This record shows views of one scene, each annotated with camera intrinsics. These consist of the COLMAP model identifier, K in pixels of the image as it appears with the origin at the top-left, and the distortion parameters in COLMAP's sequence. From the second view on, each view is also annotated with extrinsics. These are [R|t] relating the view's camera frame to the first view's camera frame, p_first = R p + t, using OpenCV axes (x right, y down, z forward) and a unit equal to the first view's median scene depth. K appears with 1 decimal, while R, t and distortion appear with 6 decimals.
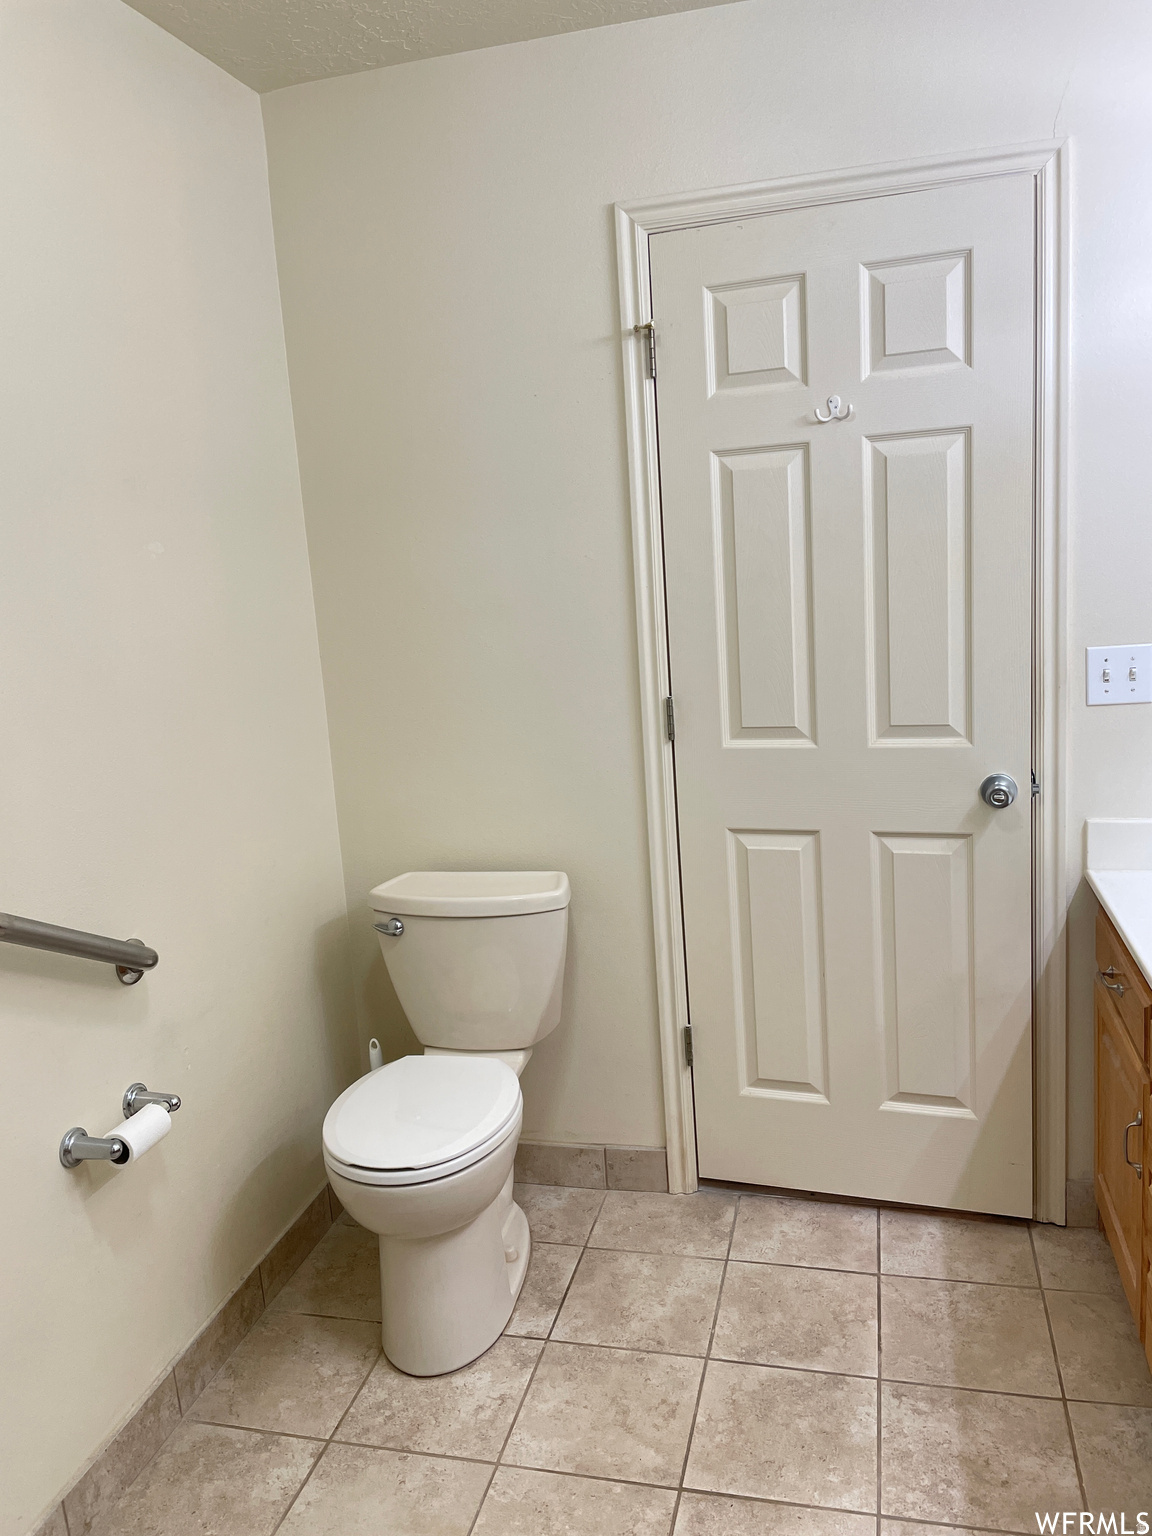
lens RADIAL K [[1171.0, 0, 574.0], [0, 1171.0, 750.6], [0, 0, 1]] dist [0.085636, -0.119239]
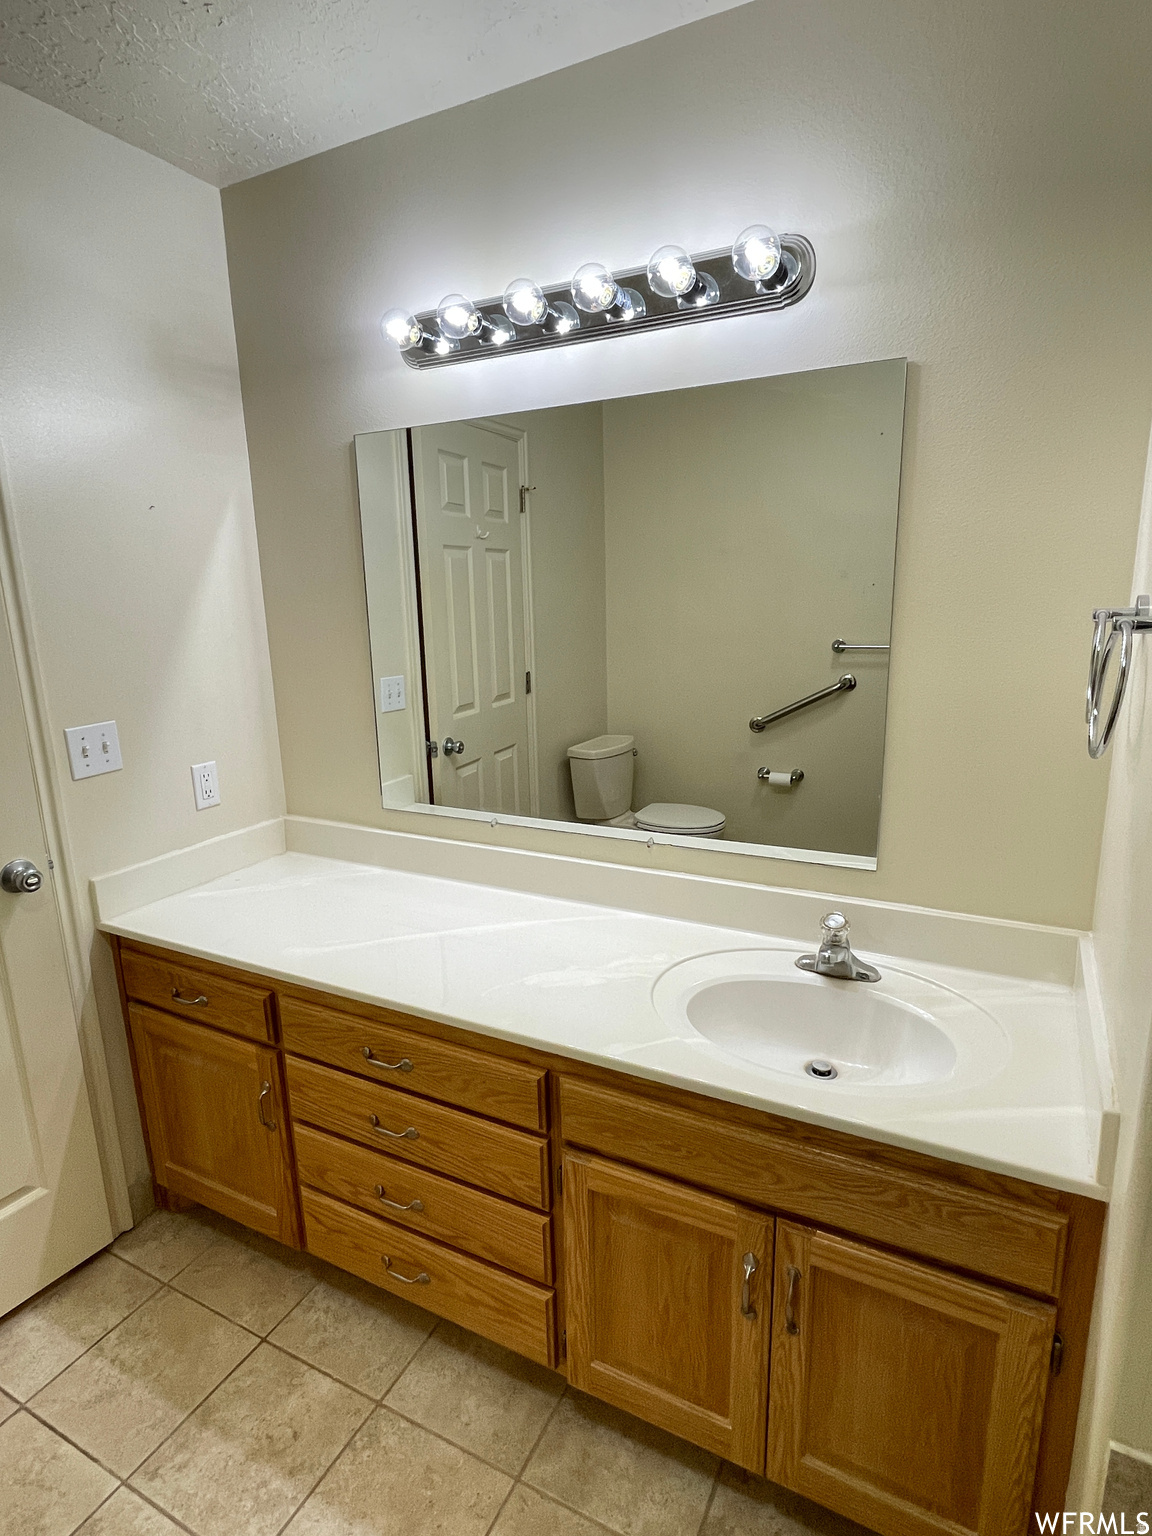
lens RADIAL K [[802.1, 0, 576.0], [0, 802.1, 768.0], [0, 0, 1]] dist [-0.000673, -0.002582]
pose [[0.221362, -0.146508, 0.964123, -0.205533], [0.178296, 0.978066, 0.107691, -0.050155], [-0.958754, 0.148060, 0.242629, 0.389943]]
